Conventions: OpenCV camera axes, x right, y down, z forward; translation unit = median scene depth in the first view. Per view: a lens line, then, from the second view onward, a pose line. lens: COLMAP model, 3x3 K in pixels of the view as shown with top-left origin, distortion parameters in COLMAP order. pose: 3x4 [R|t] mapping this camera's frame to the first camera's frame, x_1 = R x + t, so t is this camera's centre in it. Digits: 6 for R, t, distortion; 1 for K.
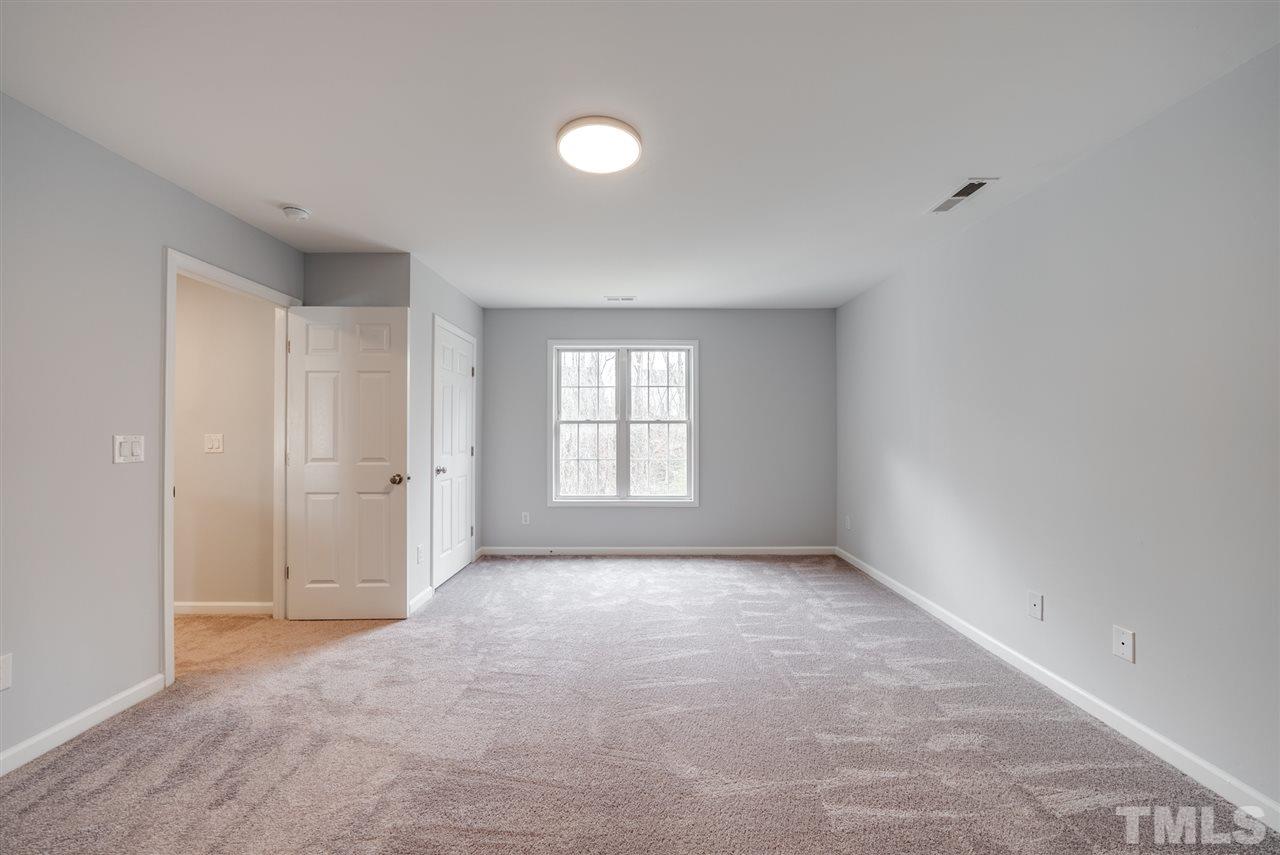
lens RADIAL K [[439.0, 0, 699.4], [0, 439.0, 433.2], [0, 0, 1]] dist [-0.001435, -0.000126]
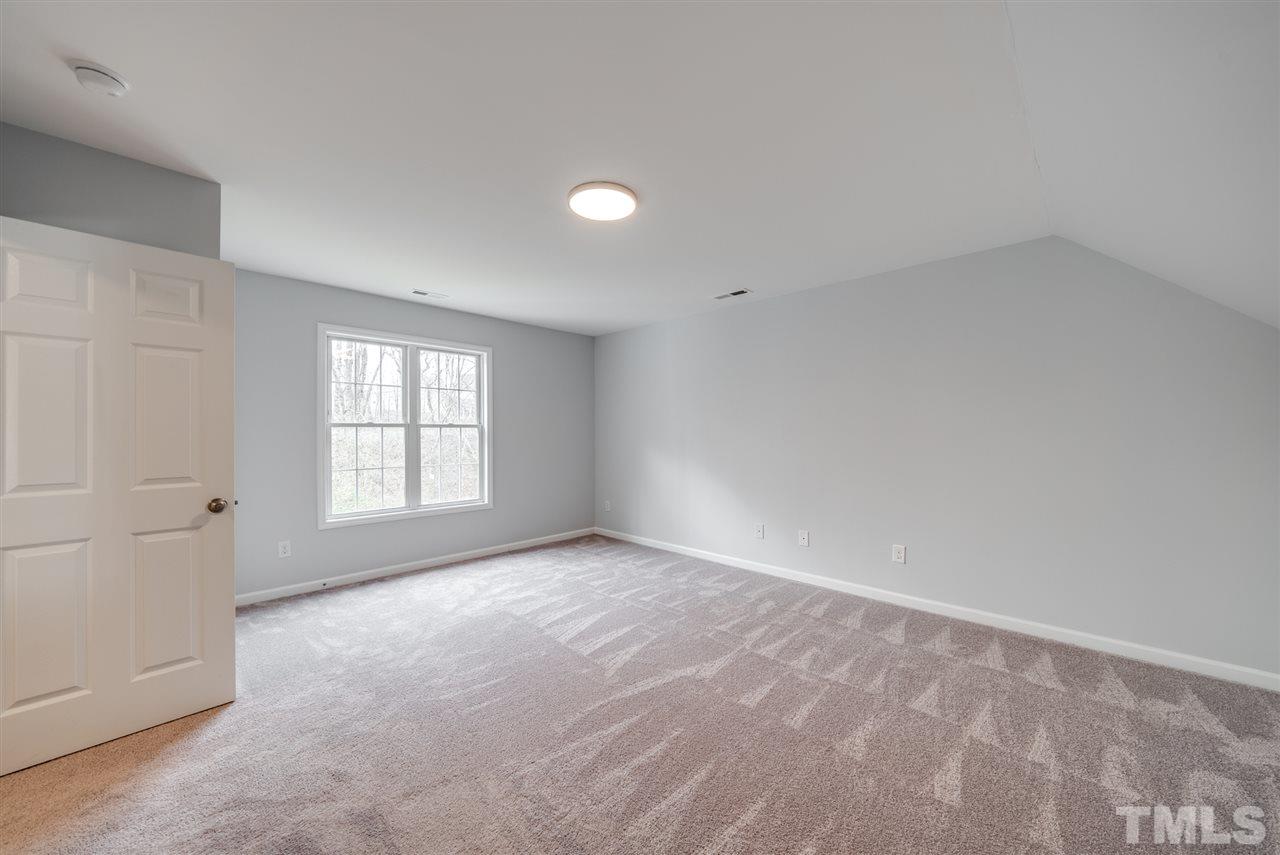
lens RADIAL K [[453.6, 0, 594.6], [0, 453.6, 434.0], [0, 0, 1]] dist [0.000552, -0.000038]
pose [[0.737988, -0.002312, 0.674810, -0.564432], [0.005947, 0.999978, -0.003078, -0.002880], [-0.674787, 0.006284, 0.737985, 0.045527]]
